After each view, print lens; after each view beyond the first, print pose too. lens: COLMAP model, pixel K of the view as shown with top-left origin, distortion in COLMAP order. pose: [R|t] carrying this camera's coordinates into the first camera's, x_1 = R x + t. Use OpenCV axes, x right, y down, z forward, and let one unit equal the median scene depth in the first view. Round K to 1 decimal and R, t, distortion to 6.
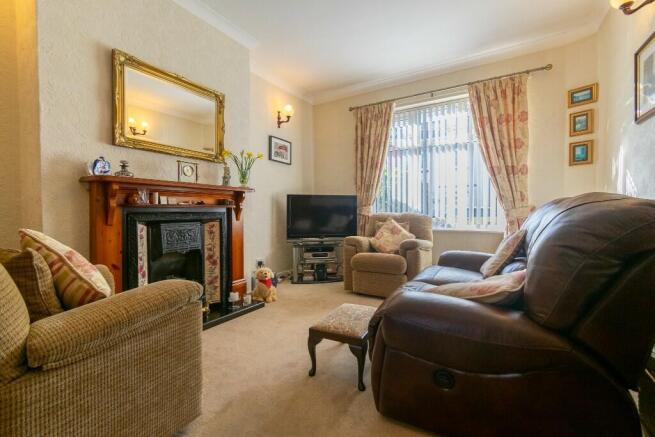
lens RADIAL K [[290.8, 0, 328.3], [0, 290.8, 220.5], [0, 0, 1]] dist [0.009065, -0.001121]
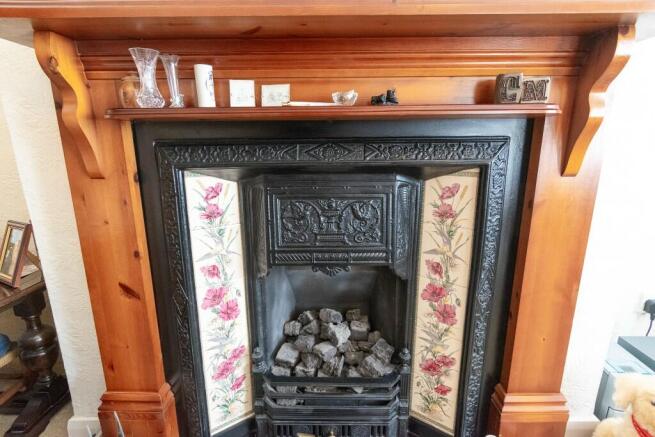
lens RADIAL K [[320.6, 0, 327.2], [0, 320.6, 221.6], [0, 0, 1]] dist [-0.003104, -0.000950]
pose [[0.559992, 0.187905, -0.806908, -0.215390], [-0.006377, 0.974890, 0.222598, -0.017832], [0.828473, -0.119508, 0.547129, 0.734151]]
